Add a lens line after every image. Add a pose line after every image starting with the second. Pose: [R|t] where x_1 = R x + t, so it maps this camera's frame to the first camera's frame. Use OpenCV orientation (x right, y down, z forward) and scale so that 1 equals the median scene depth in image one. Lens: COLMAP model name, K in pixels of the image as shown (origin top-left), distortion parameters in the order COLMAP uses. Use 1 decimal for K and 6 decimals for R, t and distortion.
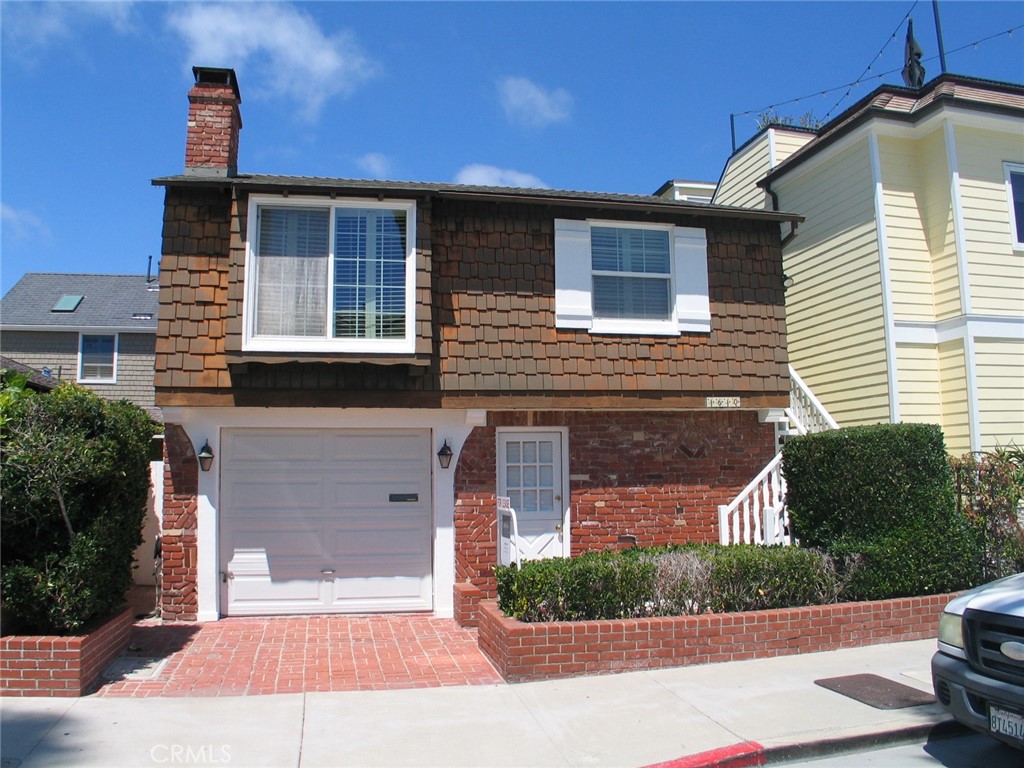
lens RADIAL K [[832.2, 0, 511.7], [0, 832.2, 382.9], [0, 0, 1]] dist [-0.141137, 0.023679]
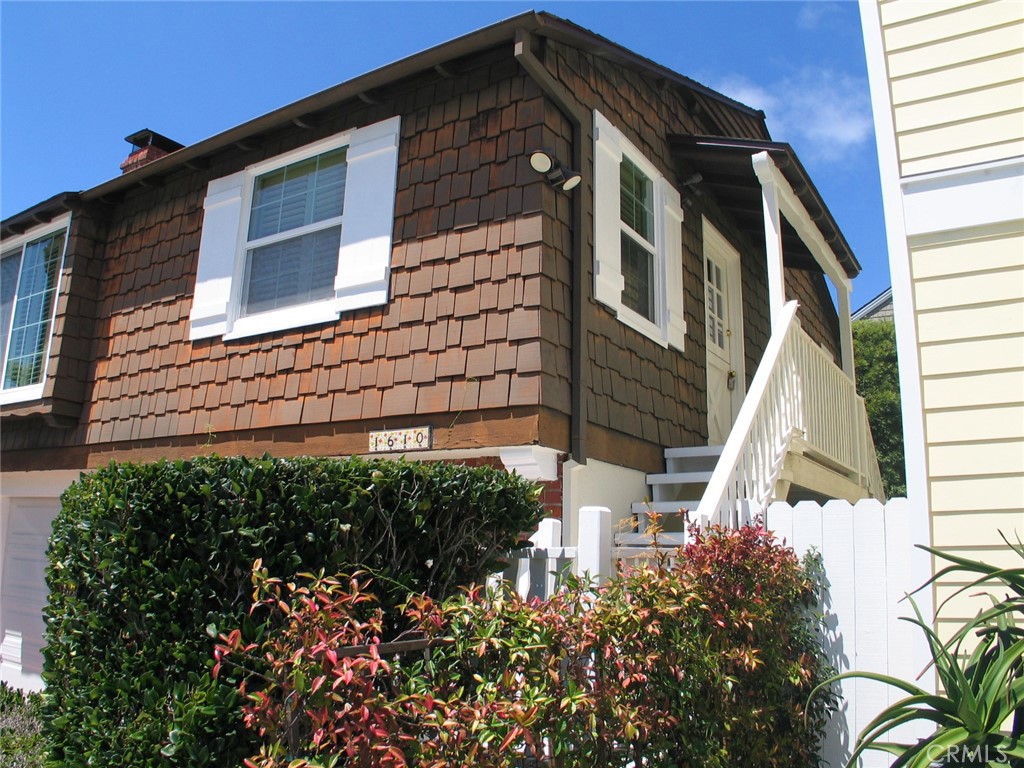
lens RADIAL K [[832.2, 0, 510.7], [0, 832.2, 384.2], [0, 0, 1]] dist [-0.141137, 0.023679]
pose [[0.699974, -0.115488, -0.704769, 0.659058], [0.030933, 0.990815, -0.131638, 0.057747], [0.713498, 0.070343, 0.697117, 0.718875]]
